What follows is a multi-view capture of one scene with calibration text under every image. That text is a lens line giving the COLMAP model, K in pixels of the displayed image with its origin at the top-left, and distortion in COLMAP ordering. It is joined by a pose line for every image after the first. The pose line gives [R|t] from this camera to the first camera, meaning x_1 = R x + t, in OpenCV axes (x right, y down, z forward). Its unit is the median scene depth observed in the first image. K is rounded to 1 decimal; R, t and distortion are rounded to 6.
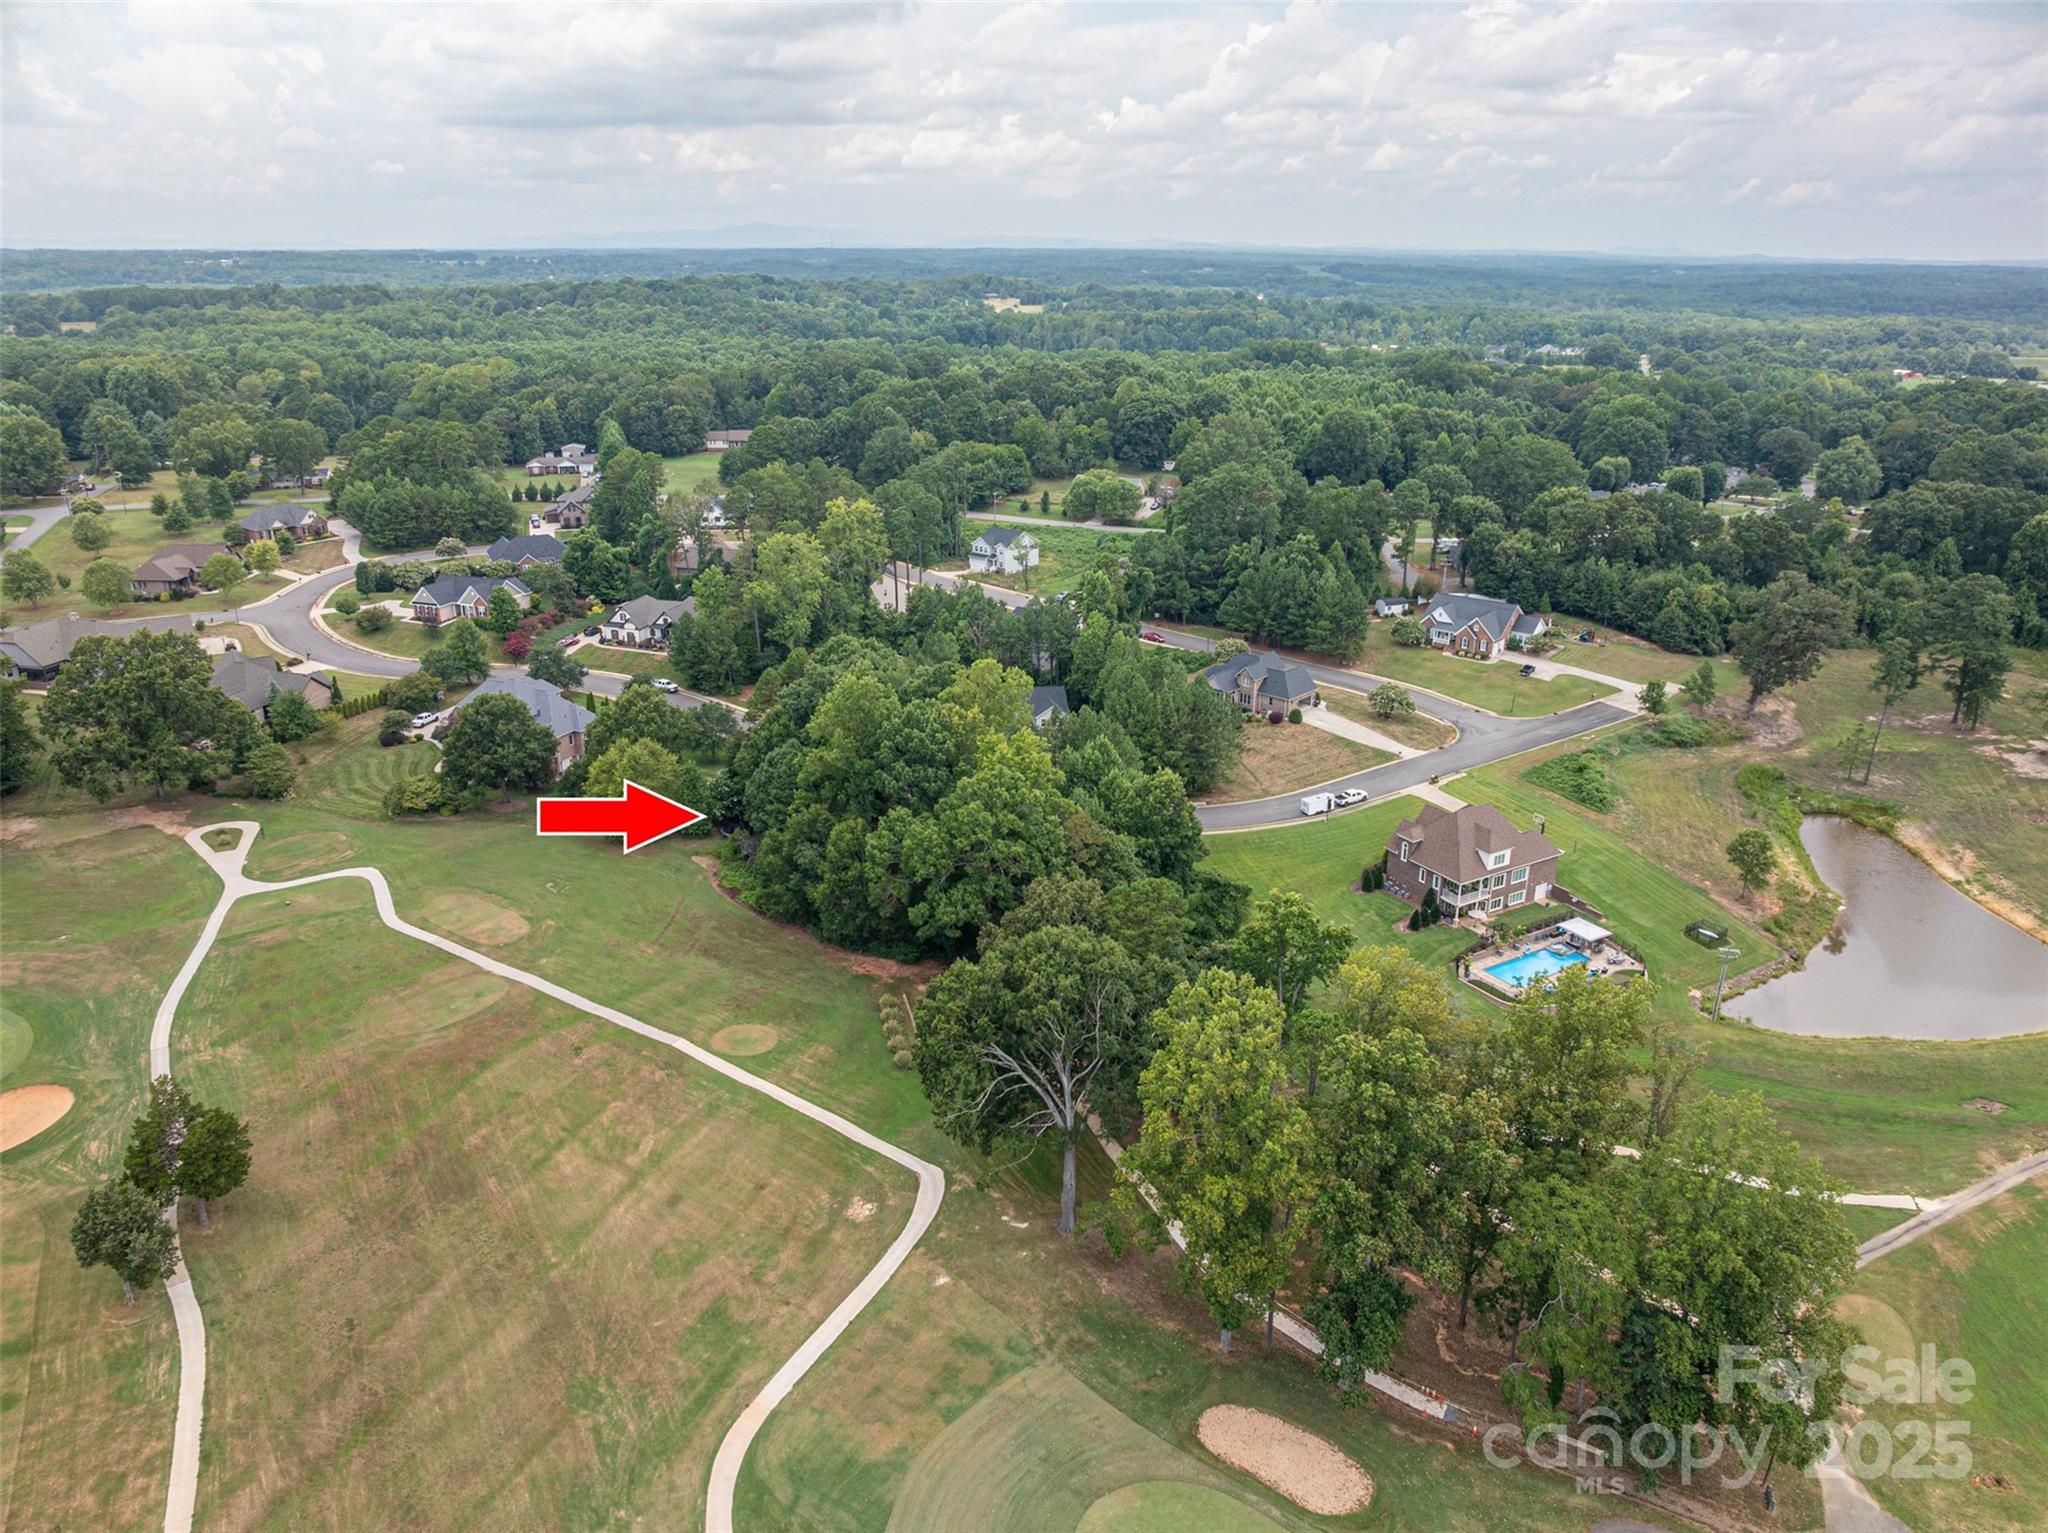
lens RADIAL K [[1443.6, 0, 1014.6], [0, 1443.6, 763.4], [0, 0, 1]] dist [-0.044262, 0.013483]
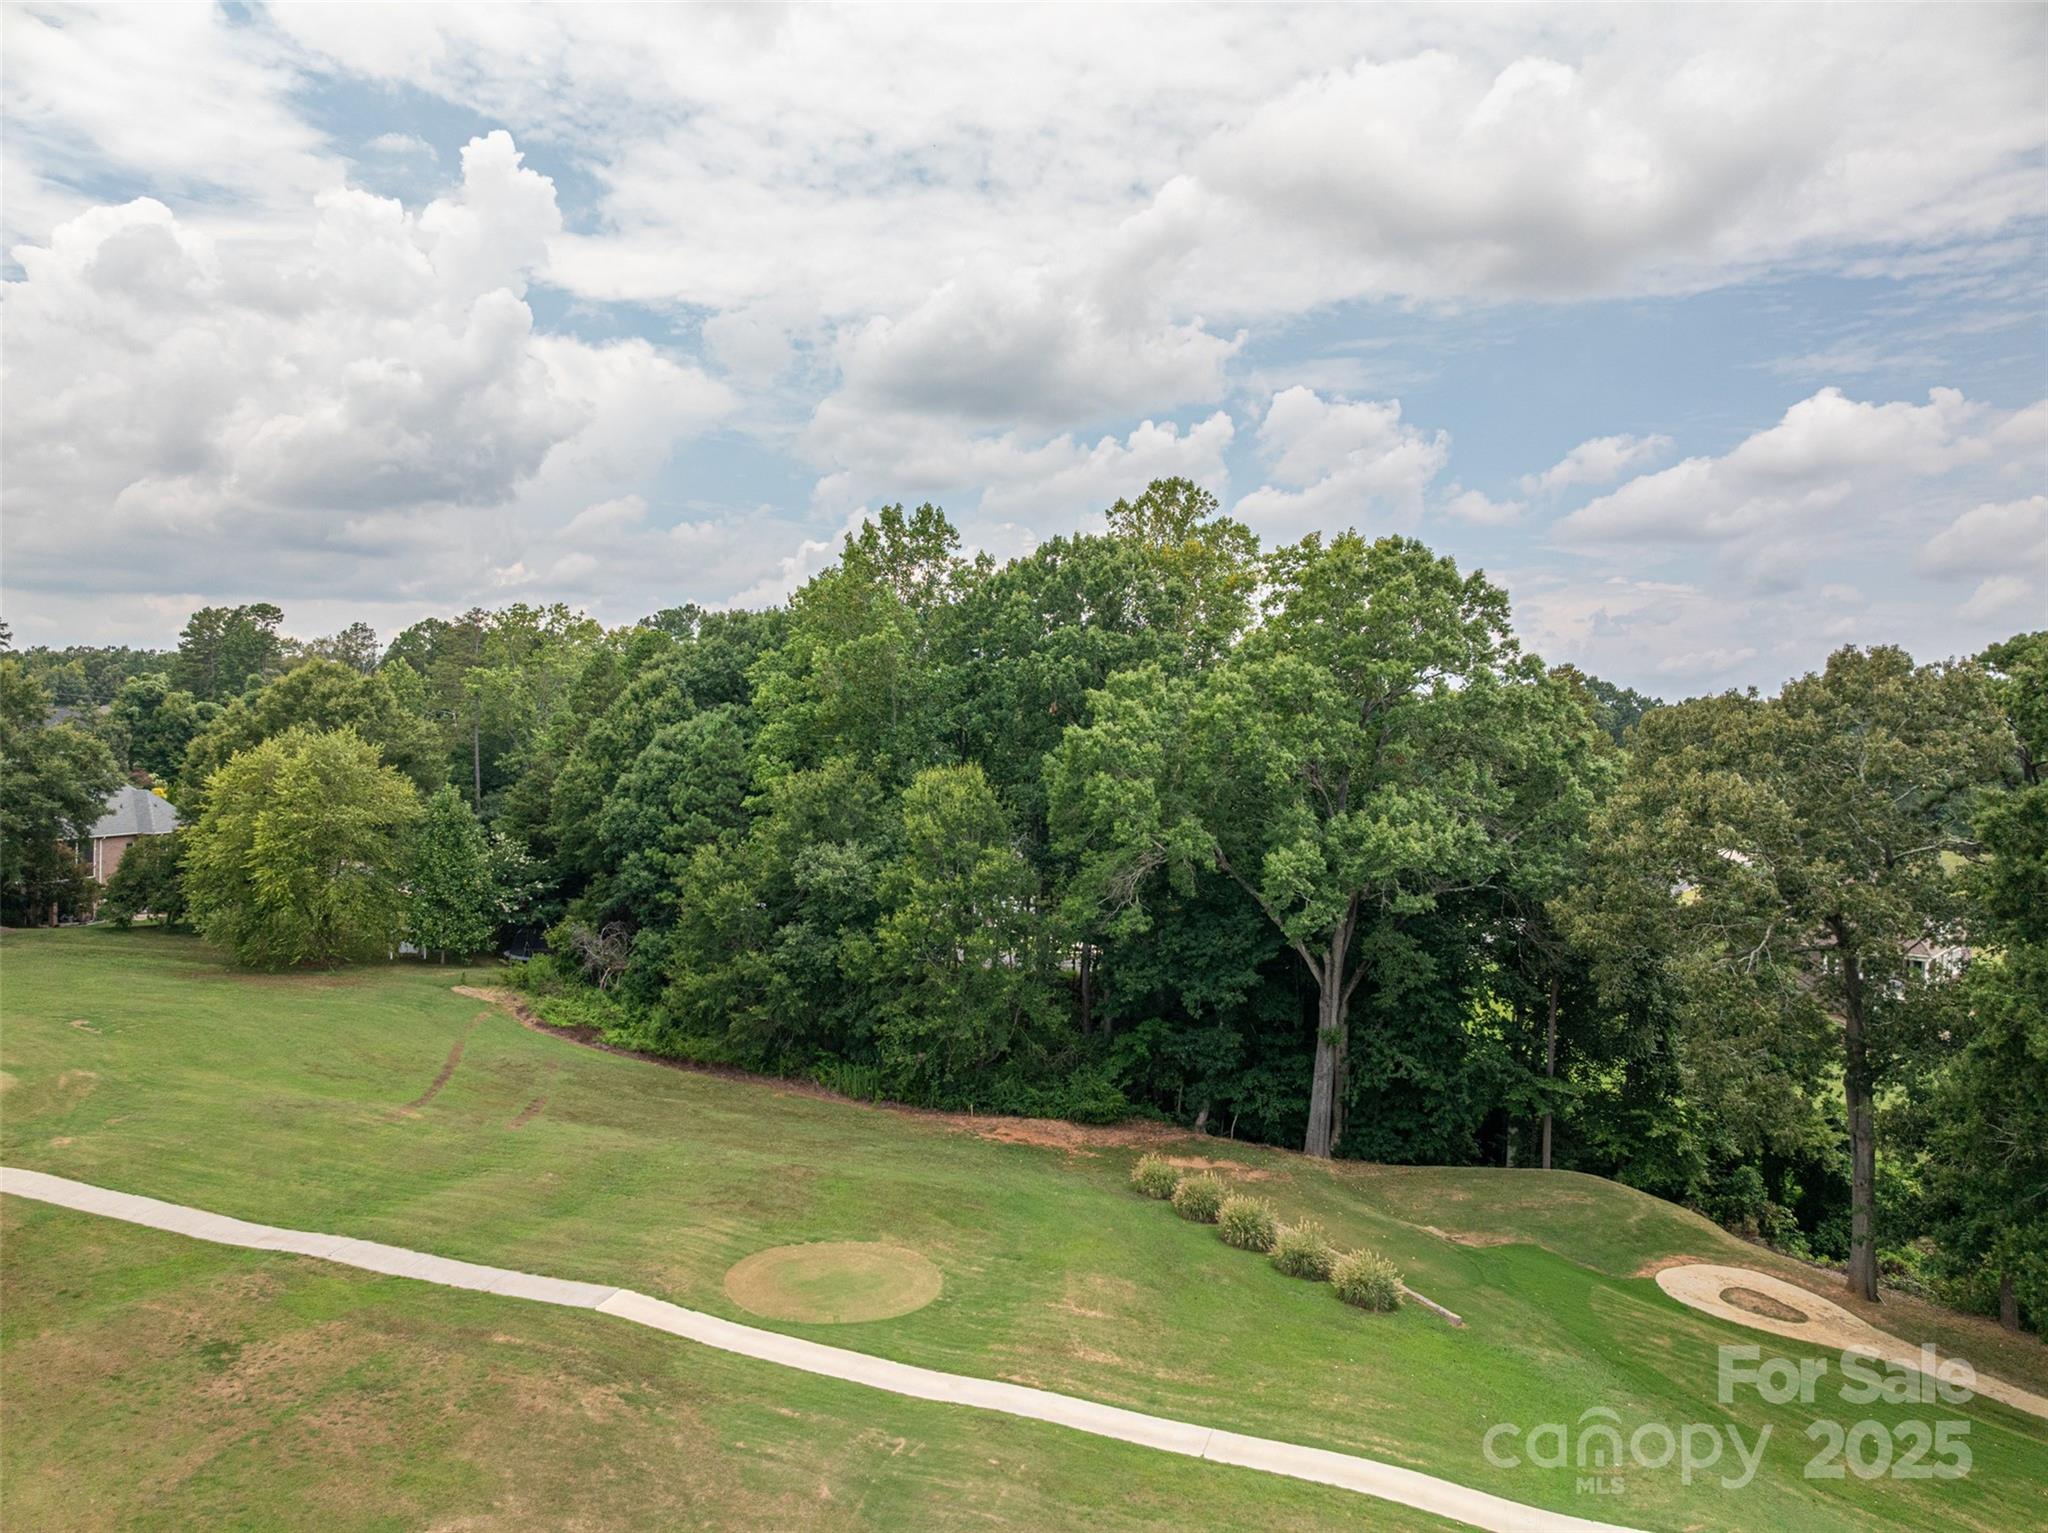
lens RADIAL K [[1443.6, 0, 1033.3], [0, 1443.6, 756.2], [0, 0, 1]] dist [-0.044262, 0.013483]
pose [[0.953293, 0.014239, 0.301713, -0.209962], [0.083672, 0.947348, -0.309080, 0.161976], [-0.290228, 0.319889, 0.901908, 0.604458]]
